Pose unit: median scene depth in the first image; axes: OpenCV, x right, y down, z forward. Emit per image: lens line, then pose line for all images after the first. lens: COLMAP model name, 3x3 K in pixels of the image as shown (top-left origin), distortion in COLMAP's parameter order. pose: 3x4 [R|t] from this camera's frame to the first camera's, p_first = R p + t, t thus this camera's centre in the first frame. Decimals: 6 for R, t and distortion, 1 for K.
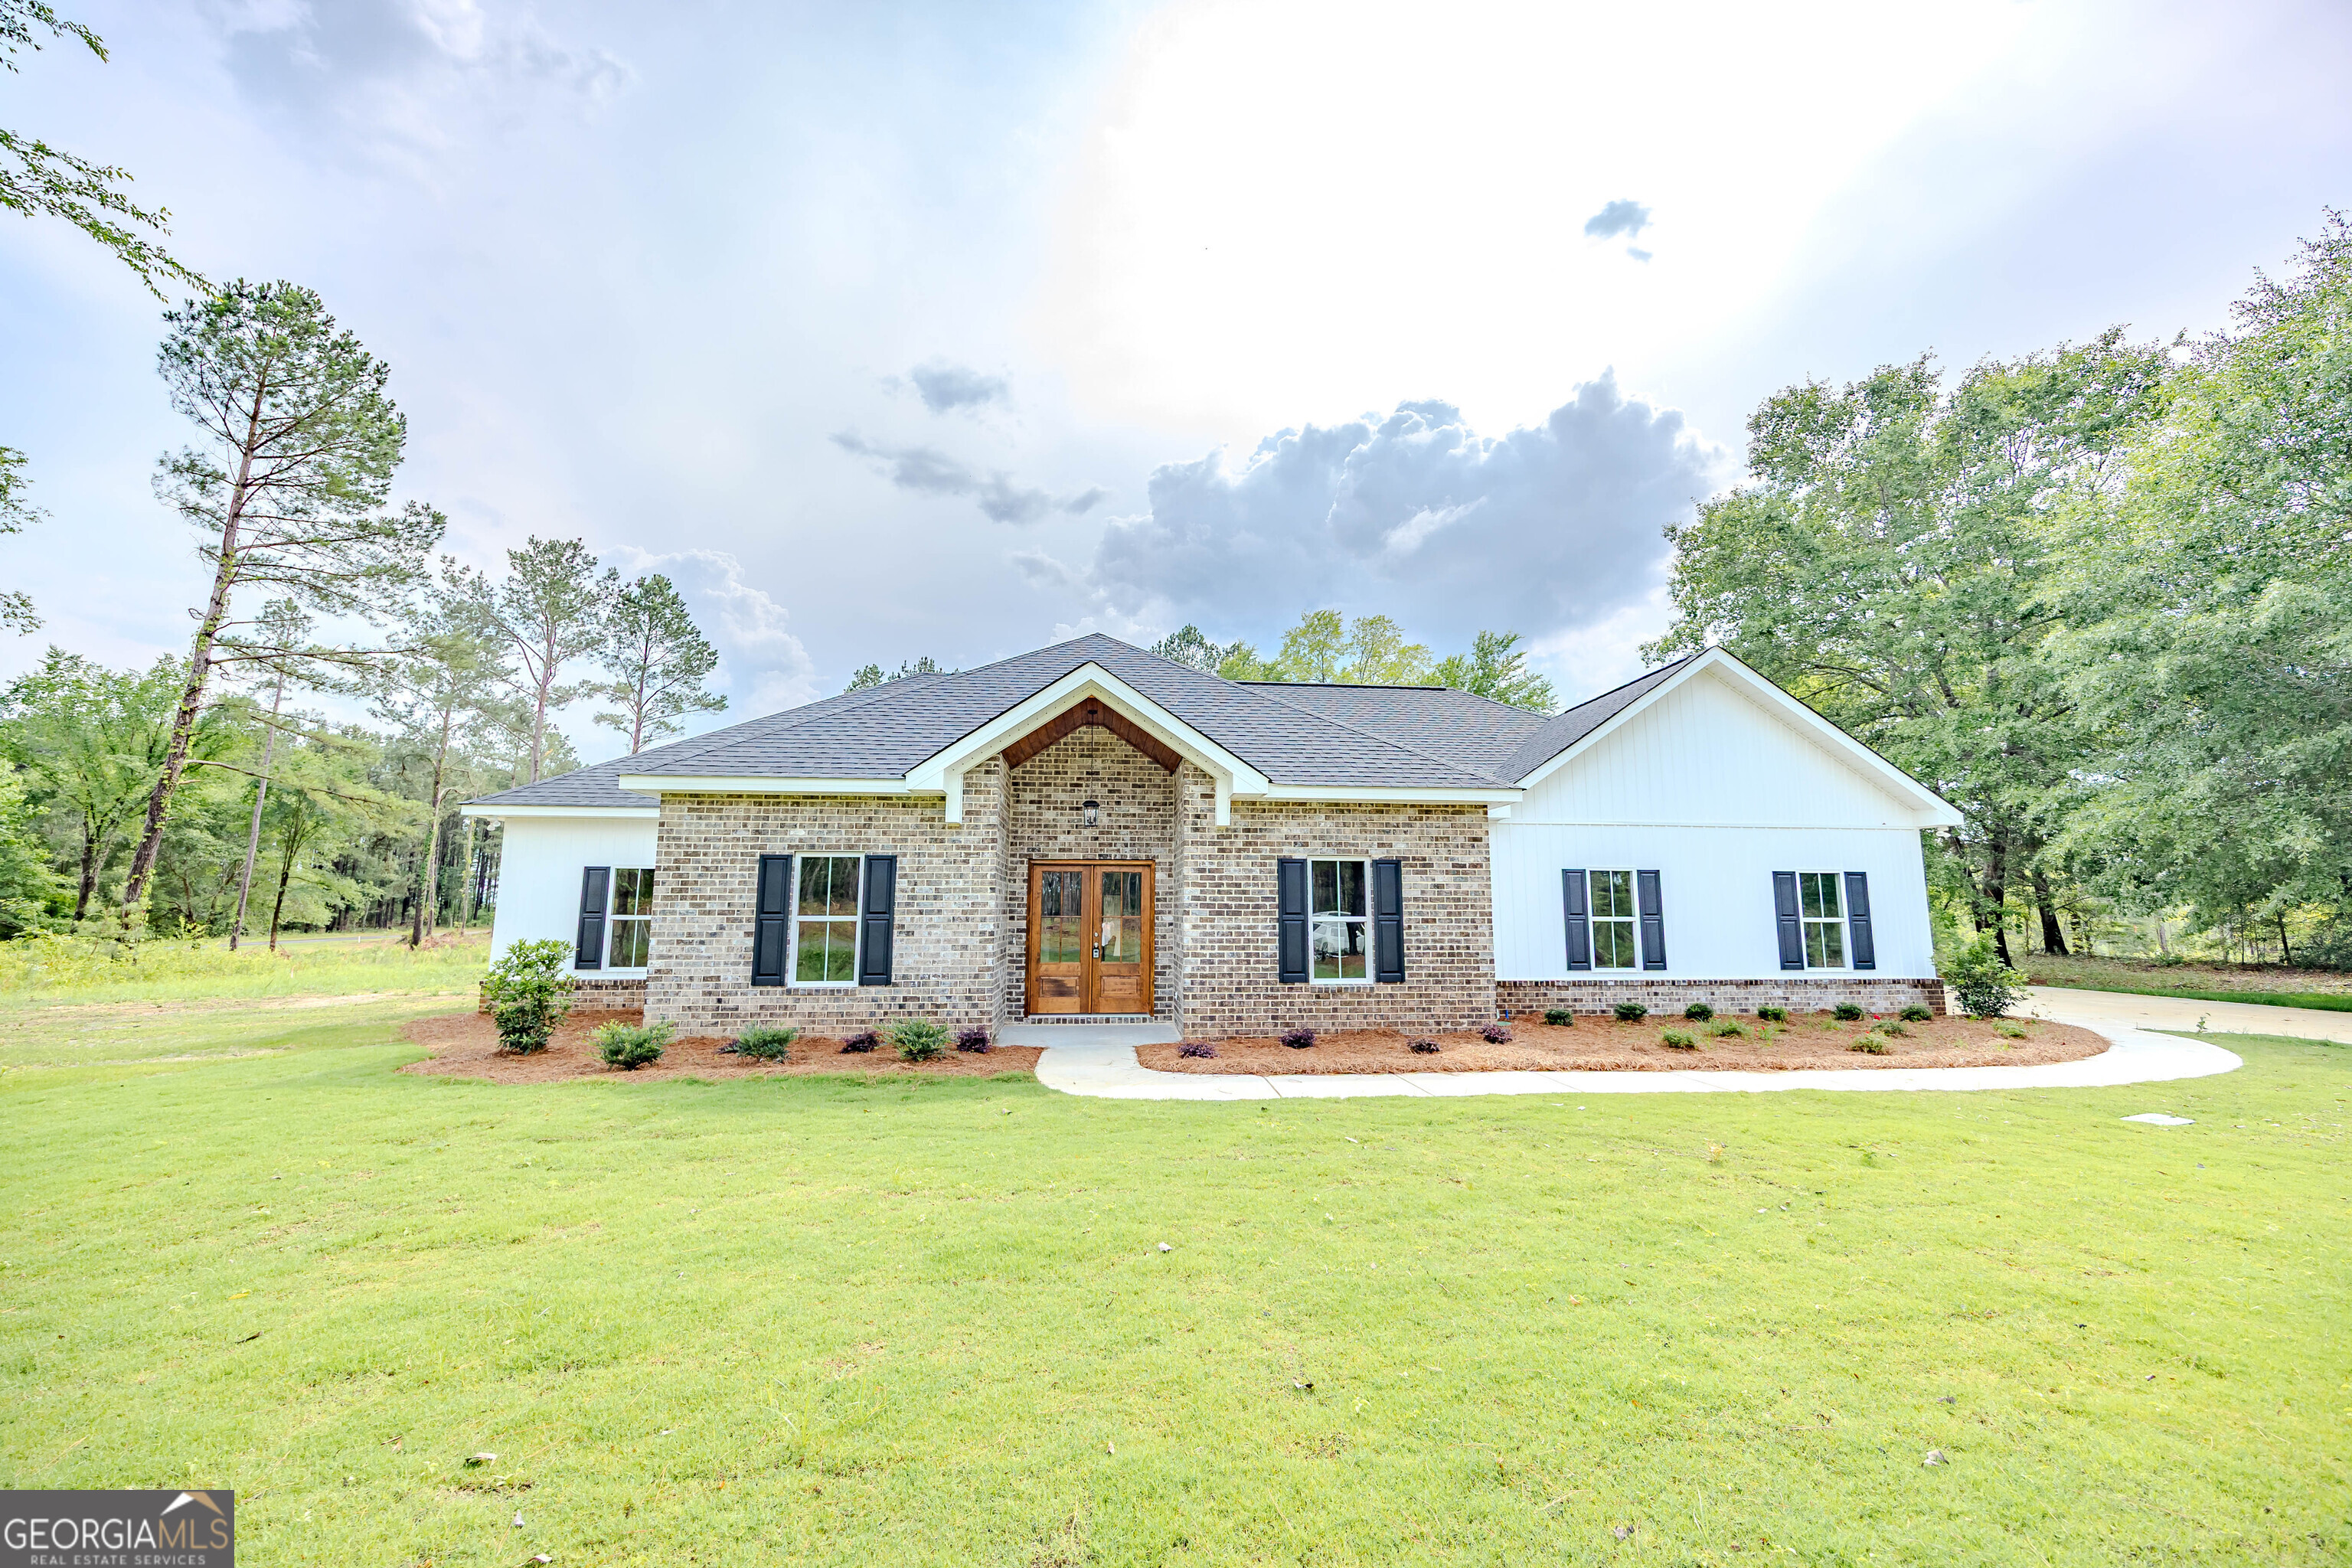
lens RADIAL K [[882.1, 0, 1181.9], [0, 882.1, 779.4], [0, 0, 1]] dist [-0.008247, 0.000557]
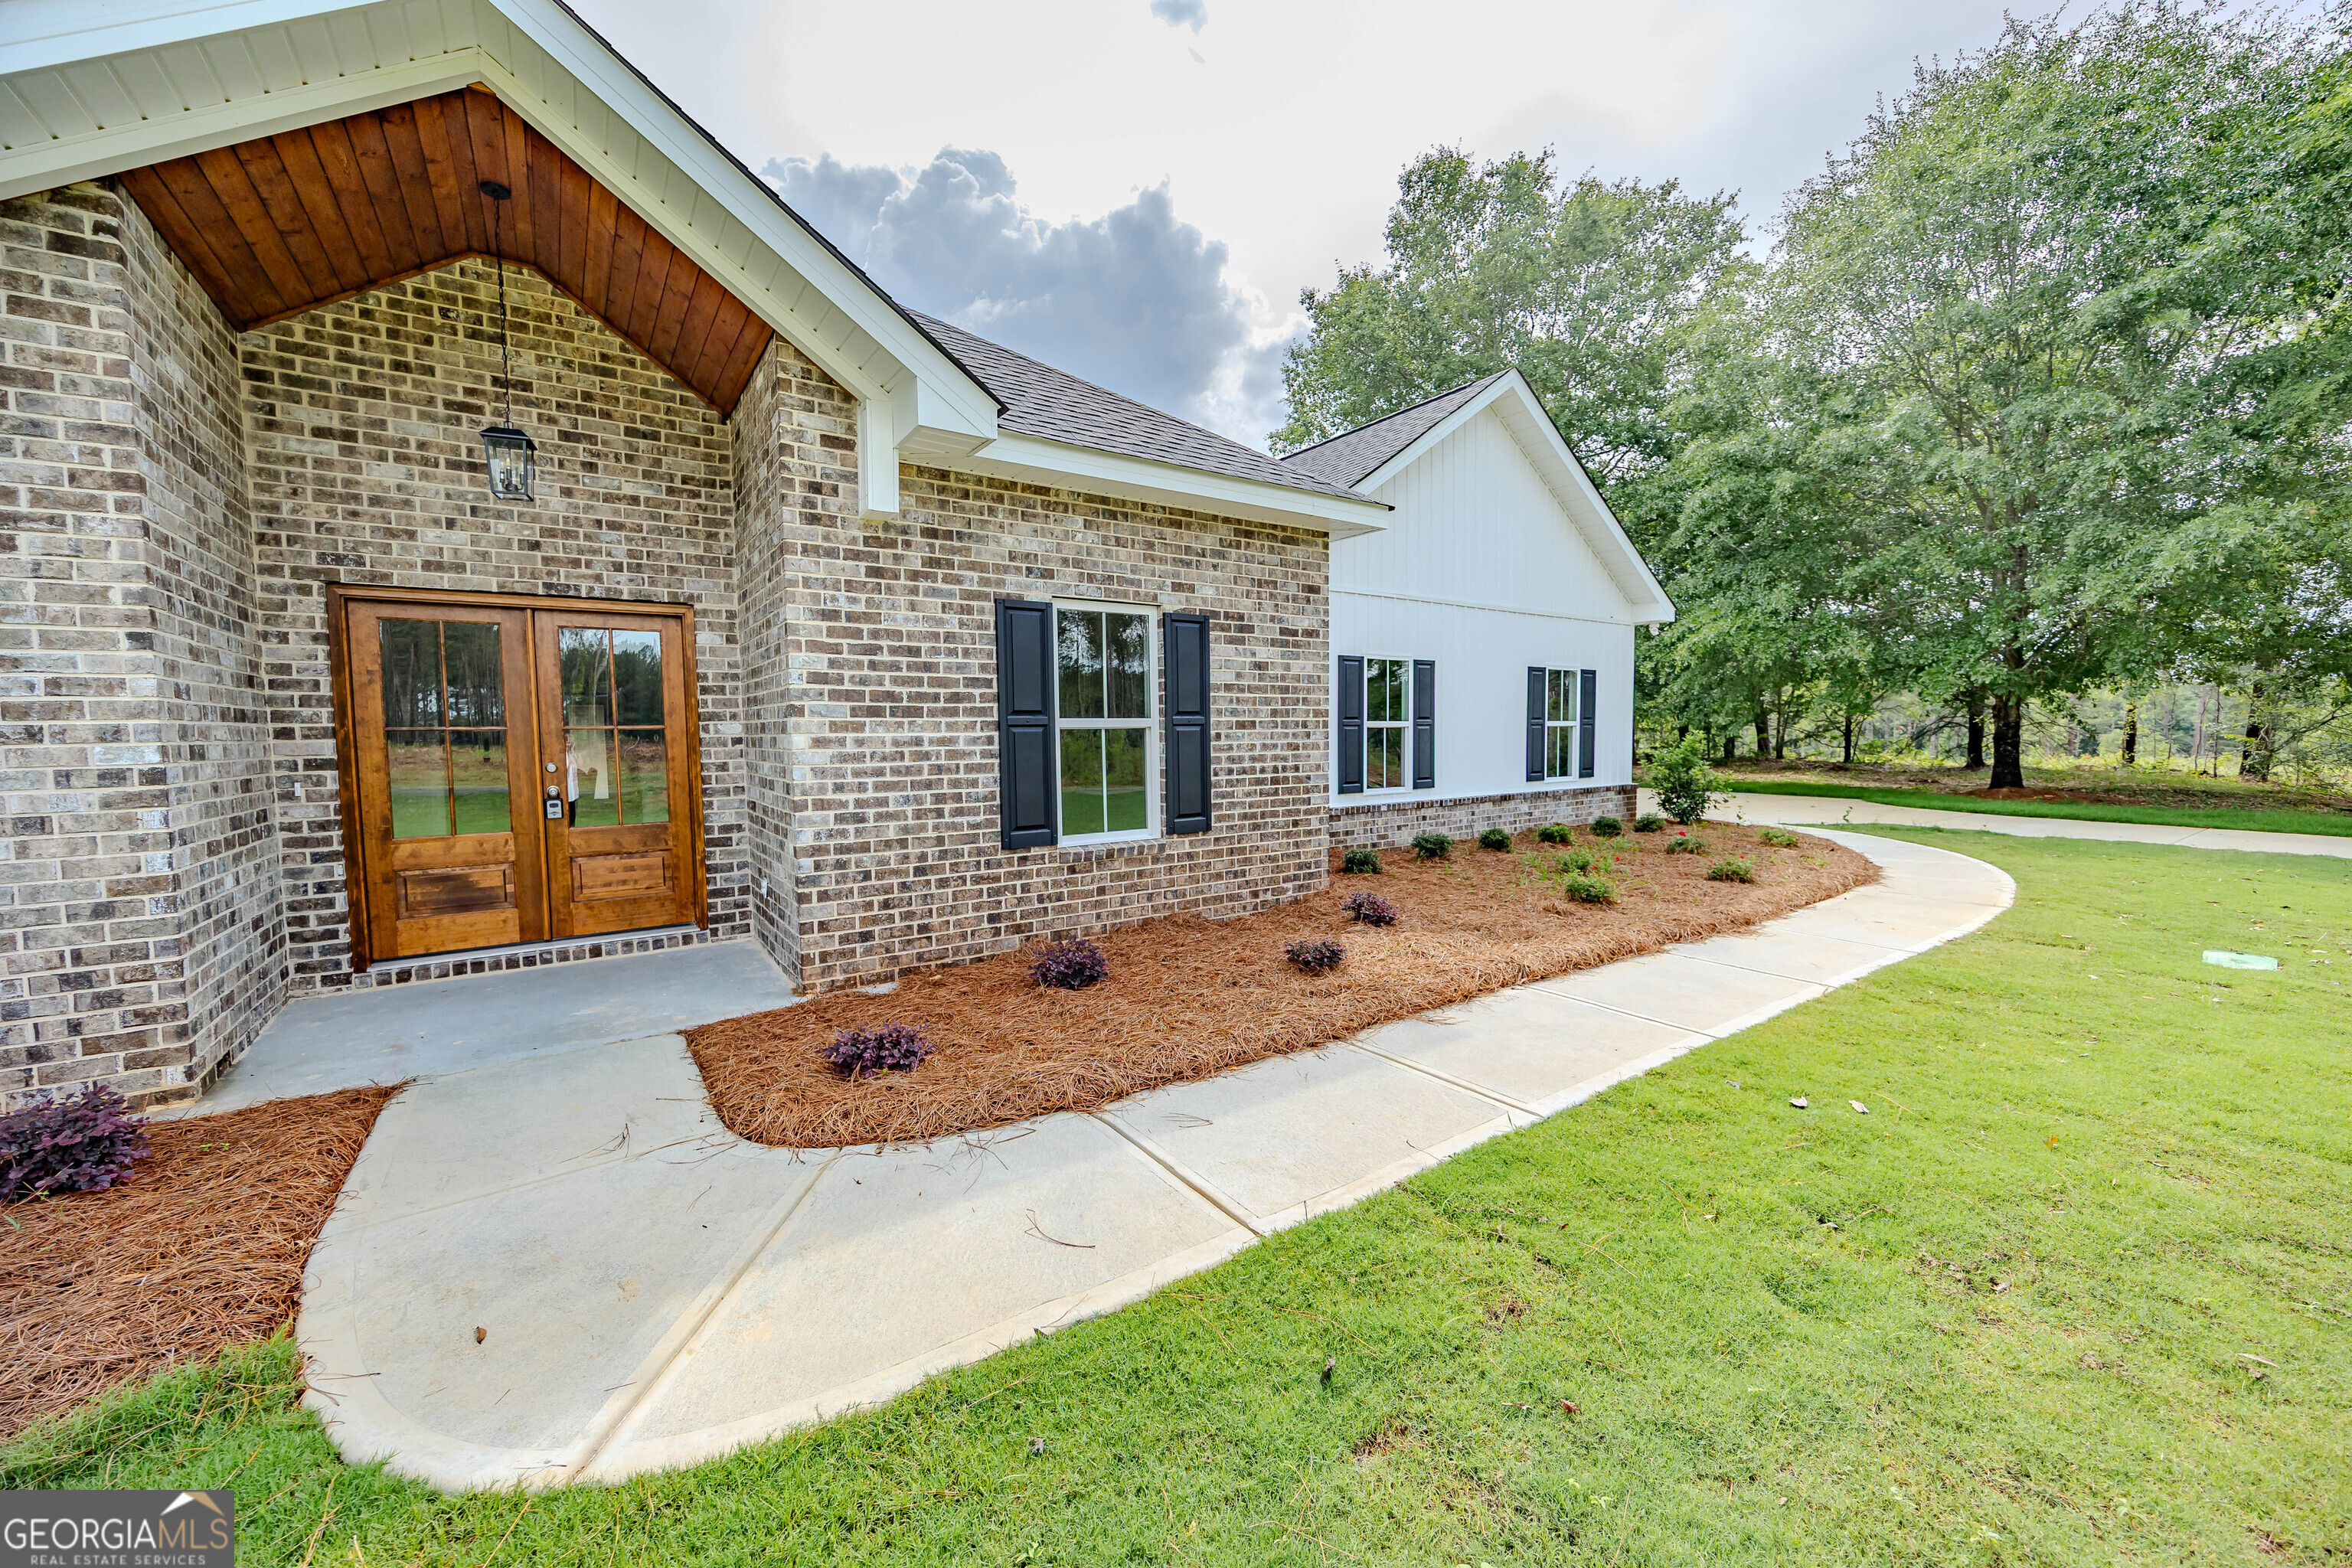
lens RADIAL K [[882.1, 0, 1181.4], [0, 882.1, 791.9], [0, 0, 1]] dist [-0.008247, 0.000557]
pose [[0.871311, -0.048738, 0.488304, -0.035538], [-0.055468, 0.978898, 0.196680, 0.077696], [-0.487586, -0.198454, 0.850221, 0.438061]]
